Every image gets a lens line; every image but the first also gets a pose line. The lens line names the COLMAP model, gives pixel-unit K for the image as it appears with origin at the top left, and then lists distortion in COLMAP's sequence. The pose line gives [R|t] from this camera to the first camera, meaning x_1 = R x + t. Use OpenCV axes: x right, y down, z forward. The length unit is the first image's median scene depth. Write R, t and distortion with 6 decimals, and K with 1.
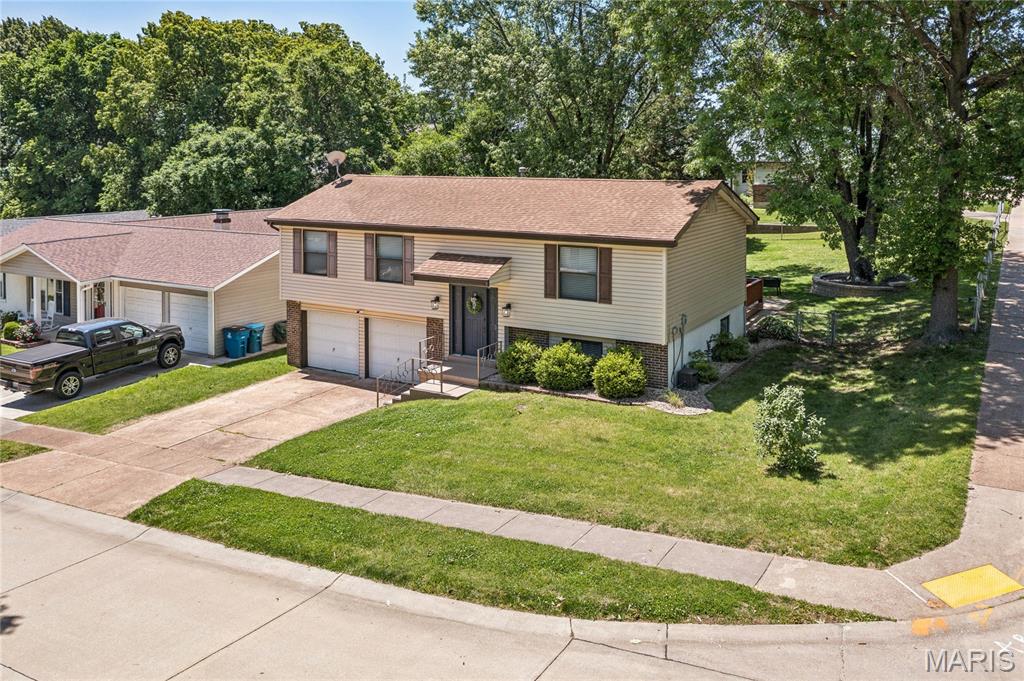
lens RADIAL K [[812.4, 0, 512.0], [0, 812.4, 340.5], [0, 0, 1]] dist [-0.001237, 0.000591]
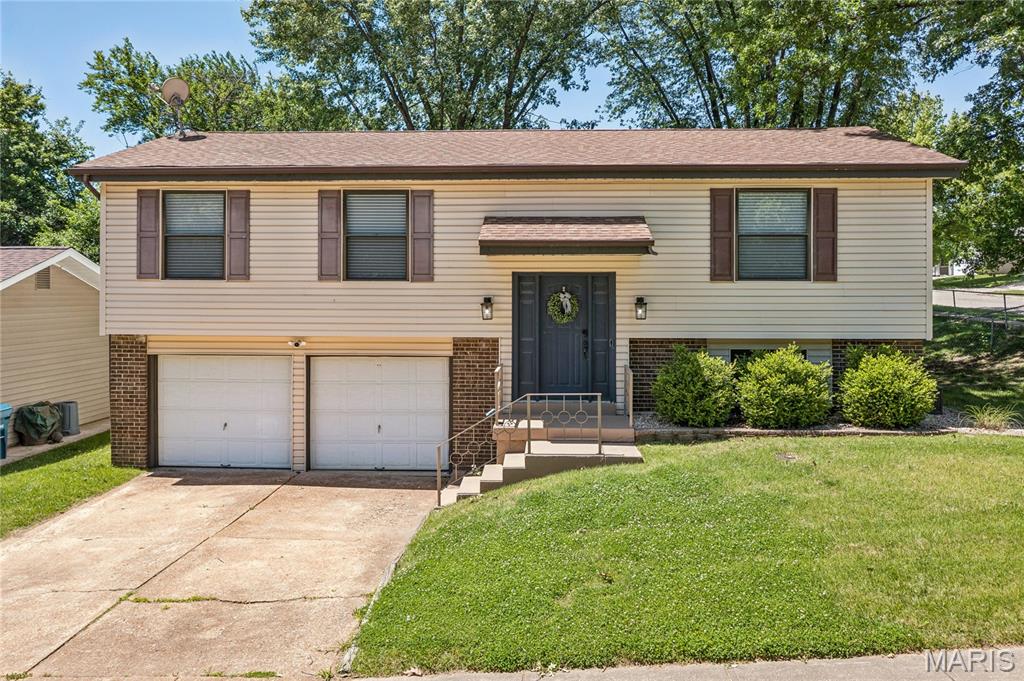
lens RADIAL K [[801.1, 0, 511.7], [0, 801.1, 394.8], [0, 0, 1]] dist [0.005085, -0.001971]
pose [[0.884903, -0.051668, 0.462900, -0.348977], [0.096585, 0.992582, -0.073845, 0.056022], [-0.455651, 0.110055, 0.883329, 0.544671]]
